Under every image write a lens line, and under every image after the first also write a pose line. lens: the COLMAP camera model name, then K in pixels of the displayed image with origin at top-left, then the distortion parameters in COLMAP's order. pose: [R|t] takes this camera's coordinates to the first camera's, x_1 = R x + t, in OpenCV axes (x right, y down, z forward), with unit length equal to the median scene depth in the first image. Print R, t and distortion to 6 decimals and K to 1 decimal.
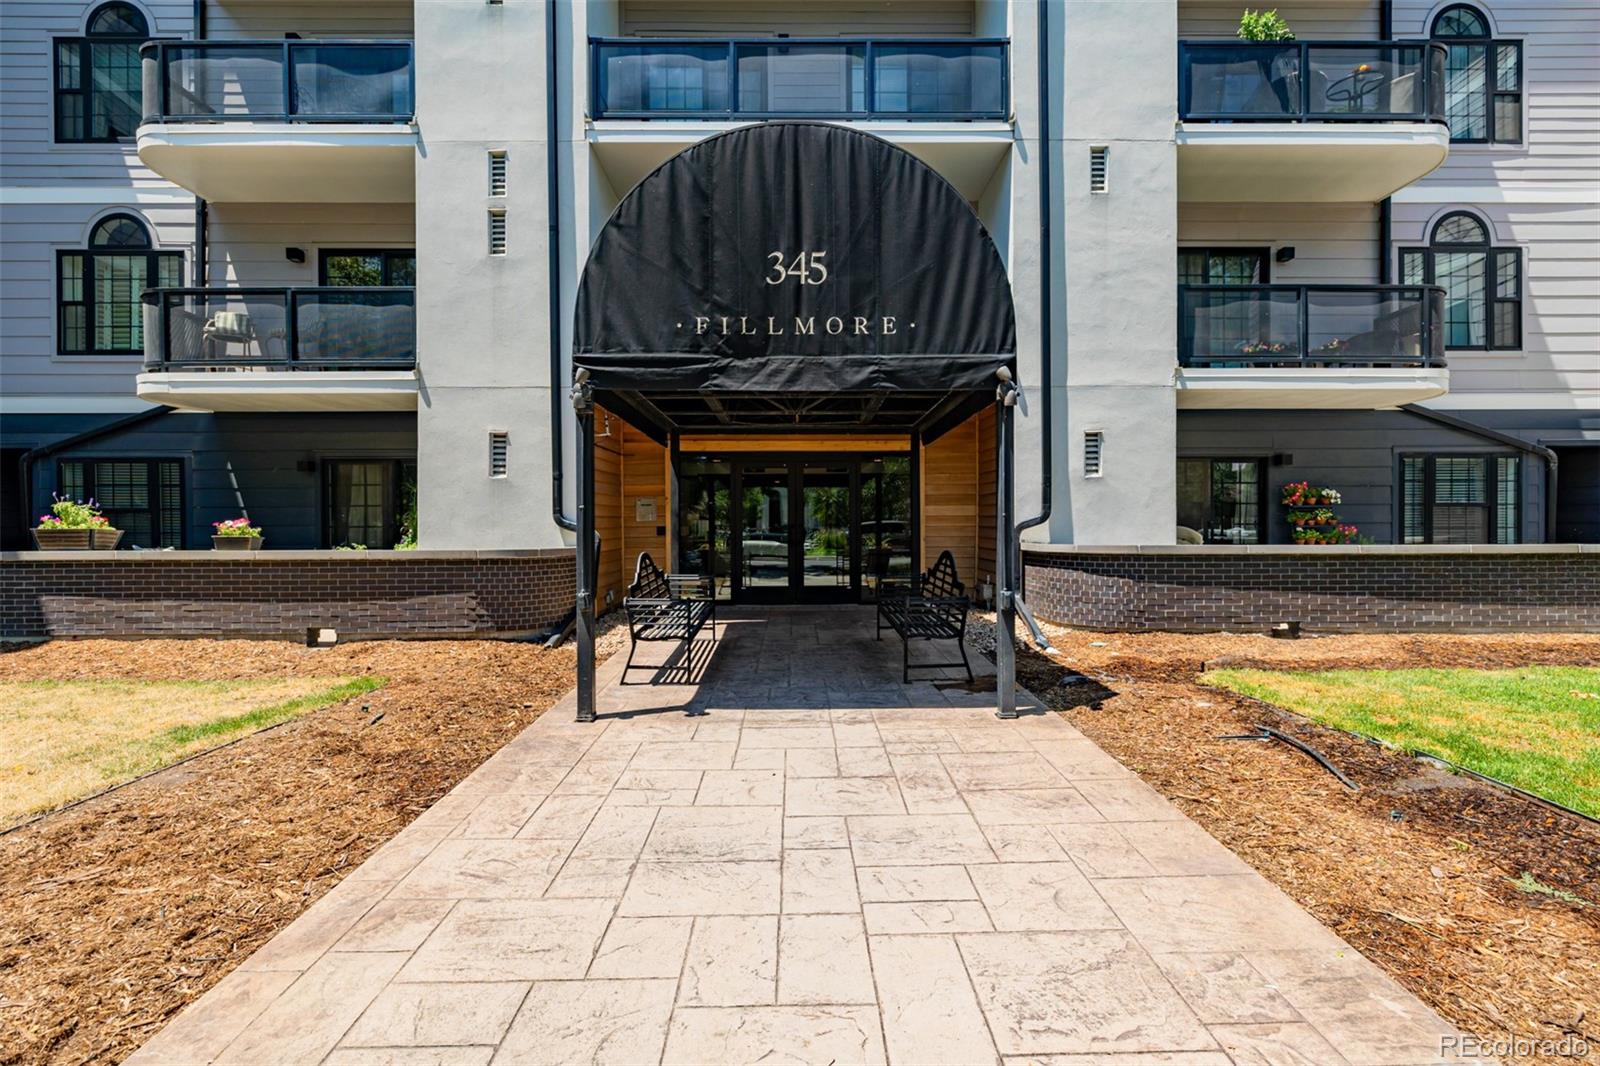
lens RADIAL K [[676.4, 0, 803.0], [0, 676.4, 529.9], [0, 0, 1]] dist [0.004254, 0.000309]
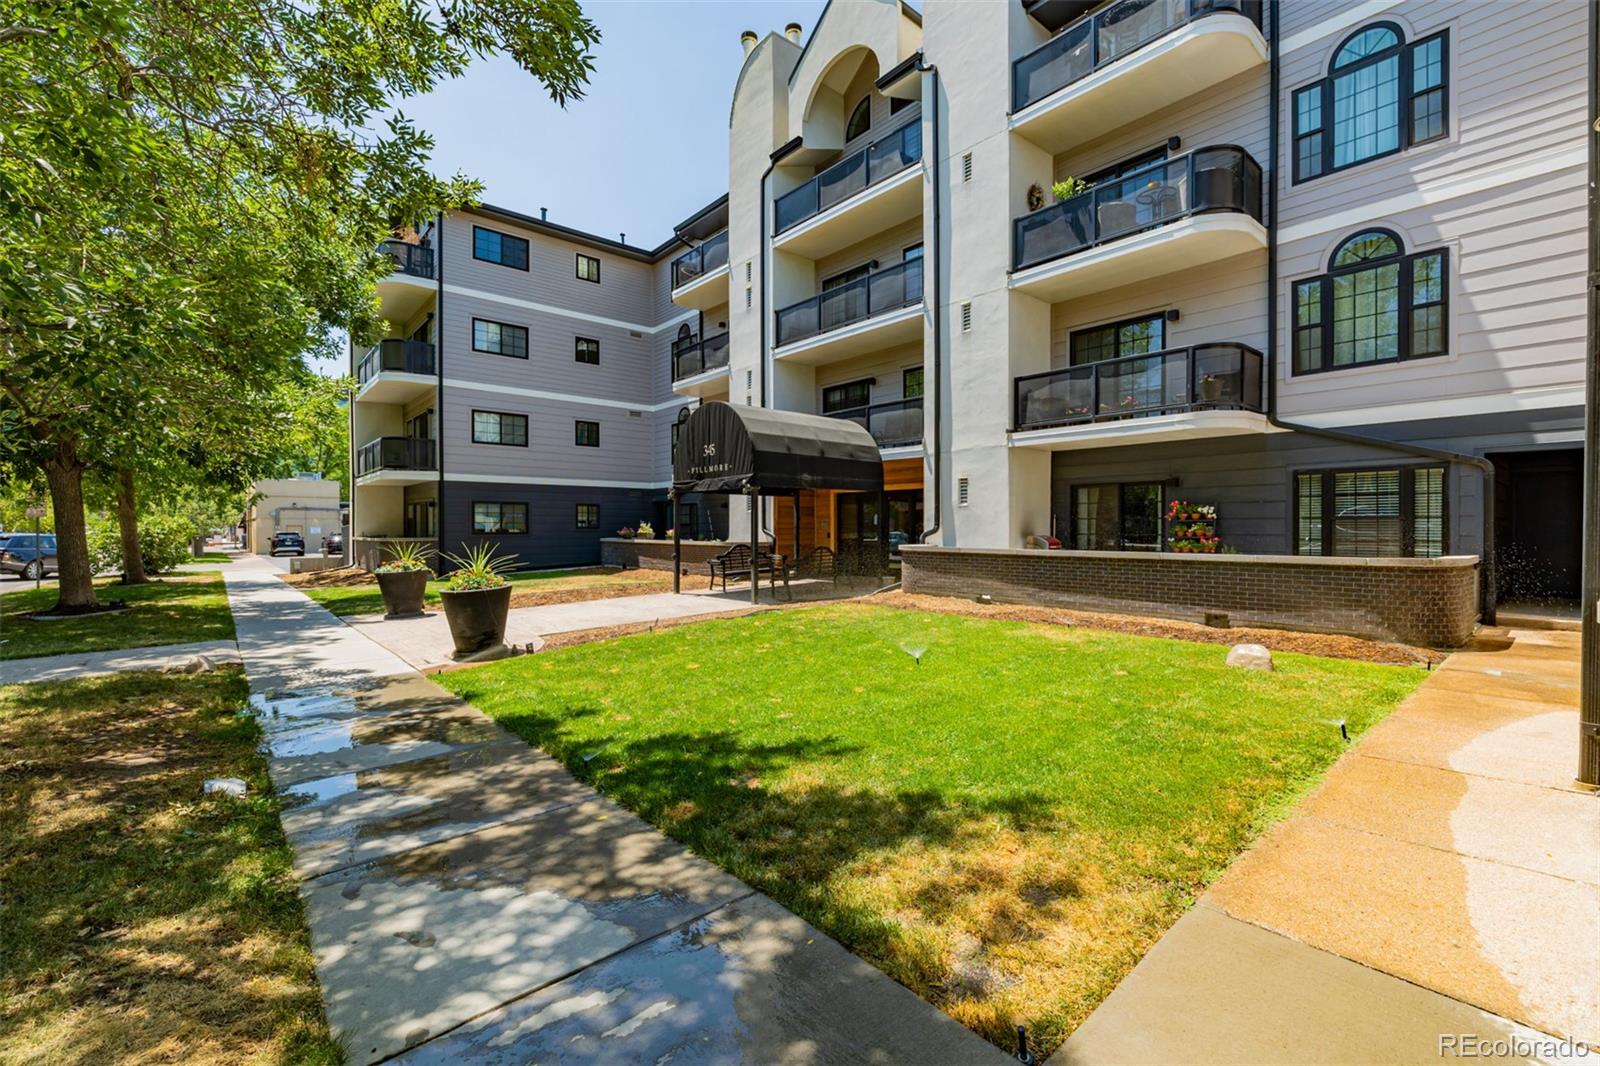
lens RADIAL K [[676.4, 0, 796.0], [0, 676.4, 529.9], [0, 0, 1]] dist [0.004254, 0.000309]
pose [[0.642957, 0.005190, -0.765885, 1.385526], [-0.004535, 0.999985, 0.002969, -0.021229], [0.765889, 0.001564, 0.642971, -0.353128]]
